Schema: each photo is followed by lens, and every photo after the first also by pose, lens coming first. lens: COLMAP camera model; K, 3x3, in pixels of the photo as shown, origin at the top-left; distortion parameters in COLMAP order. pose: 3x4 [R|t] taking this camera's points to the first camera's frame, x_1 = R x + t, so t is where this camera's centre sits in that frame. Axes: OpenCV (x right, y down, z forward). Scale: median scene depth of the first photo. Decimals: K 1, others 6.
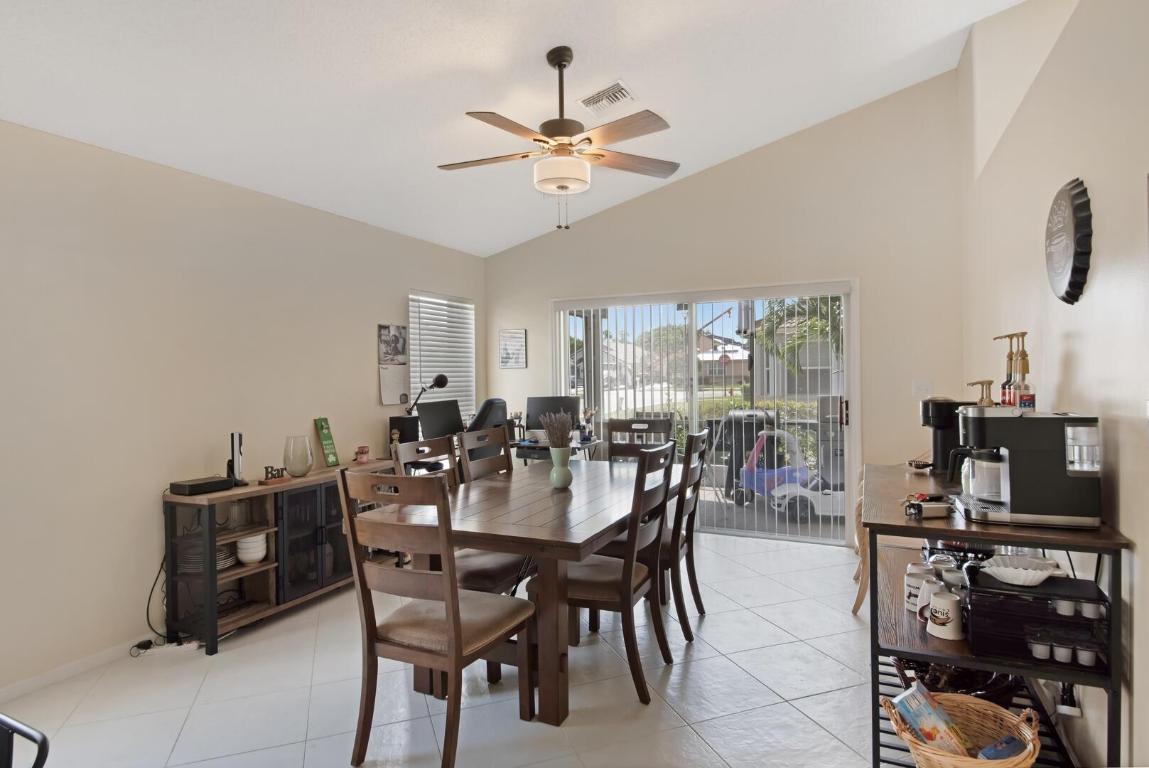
lens RADIAL K [[645.2, 0, 574.5], [0, 645.2, 384.0], [0, 0, 1]] dist [-0.000979, -0.000663]
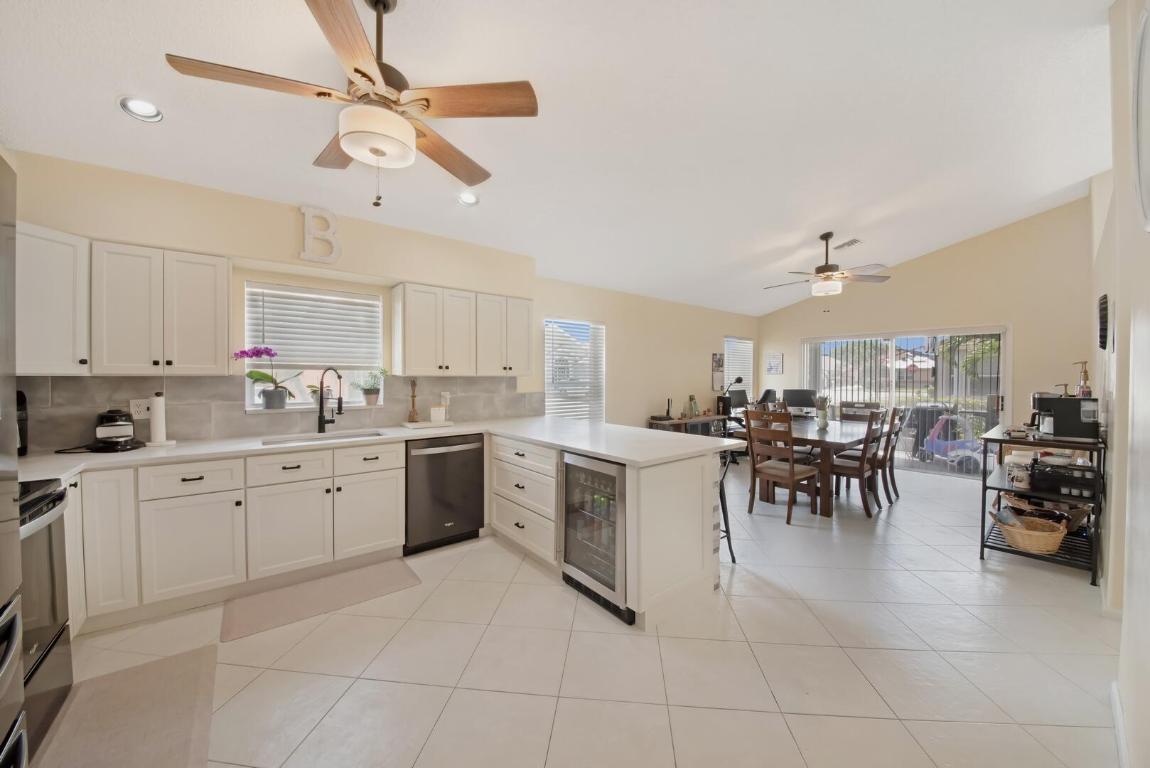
lens RADIAL K [[400.1, 0, 569.9], [0, 400.1, 382.9], [0, 0, 1]] dist [-0.033492, -0.000155]
pose [[0.881405, 0.022016, -0.471848, -0.109663], [-0.021019, 0.999752, 0.007384, 0.007913], [0.471893, 0.003409, 0.881649, -0.440951]]
